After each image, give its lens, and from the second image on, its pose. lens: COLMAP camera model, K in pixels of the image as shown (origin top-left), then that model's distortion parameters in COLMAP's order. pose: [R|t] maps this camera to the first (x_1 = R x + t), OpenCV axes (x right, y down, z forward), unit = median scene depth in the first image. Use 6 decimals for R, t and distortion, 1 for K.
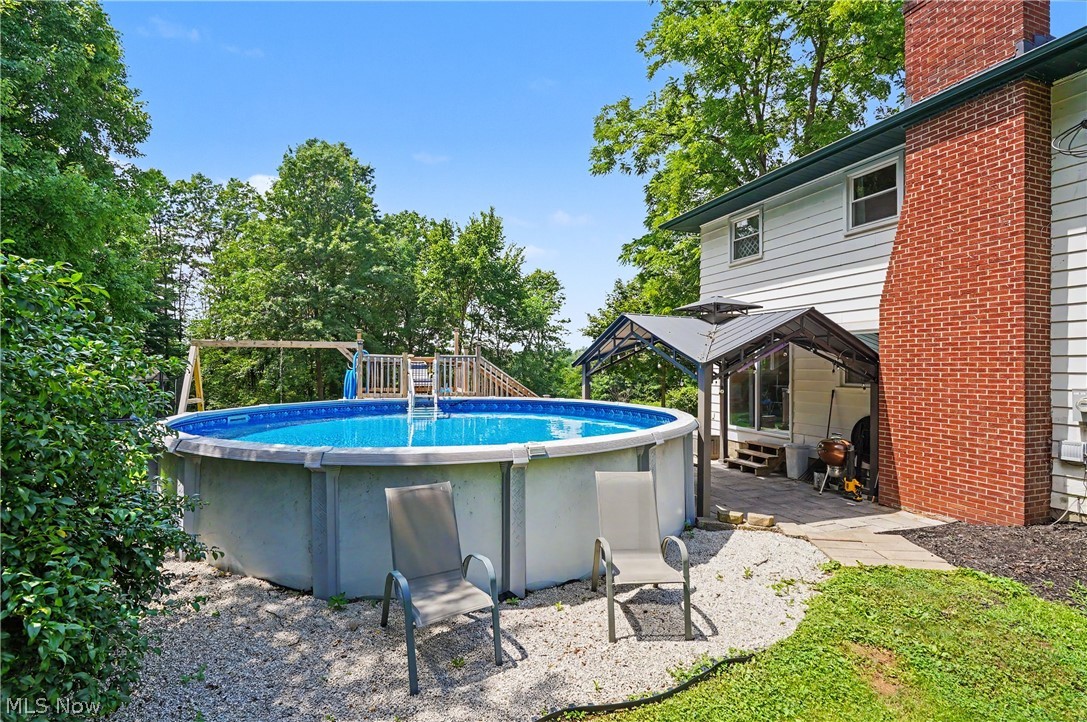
lens RADIAL K [[496.7, 0, 543.3], [0, 496.7, 363.2], [0, 0, 1]] dist [-0.000877, -0.000131]
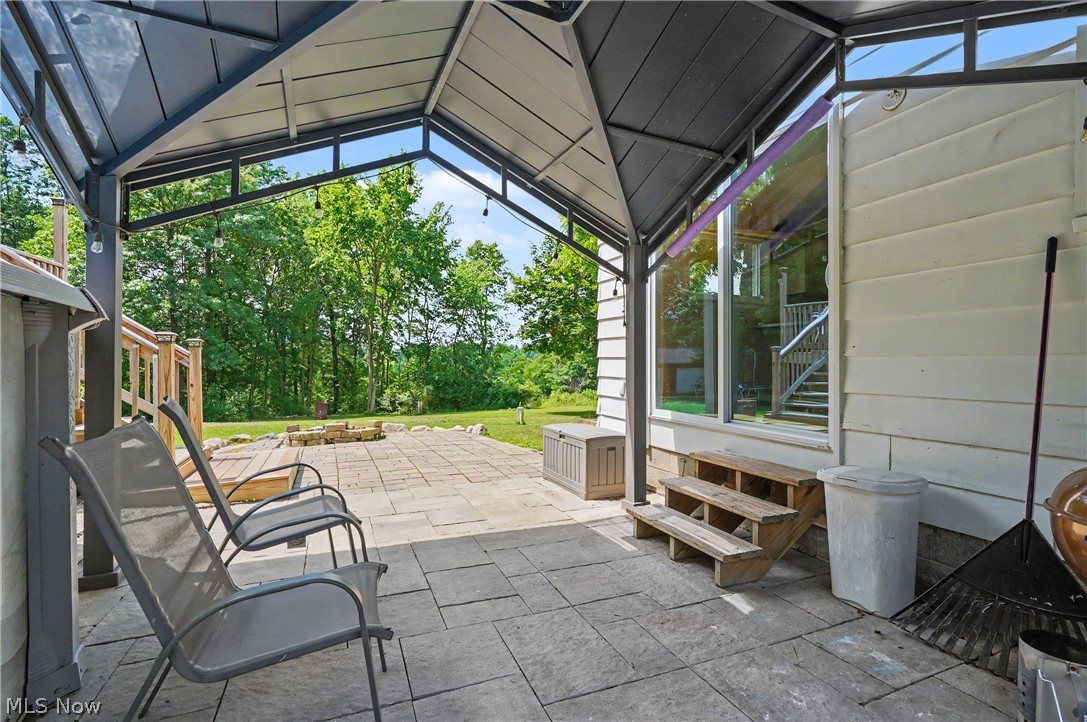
lens RADIAL K [[496.7, 0, 545.1], [0, 496.7, 361.5], [0, 0, 1]] dist [-0.000877, -0.000131]
pose [[0.998187, -0.002386, 0.060142, 0.292447], [0.001908, 0.999966, 0.008003, 0.092388], [-0.060159, -0.007874, 0.998158, 0.678302]]
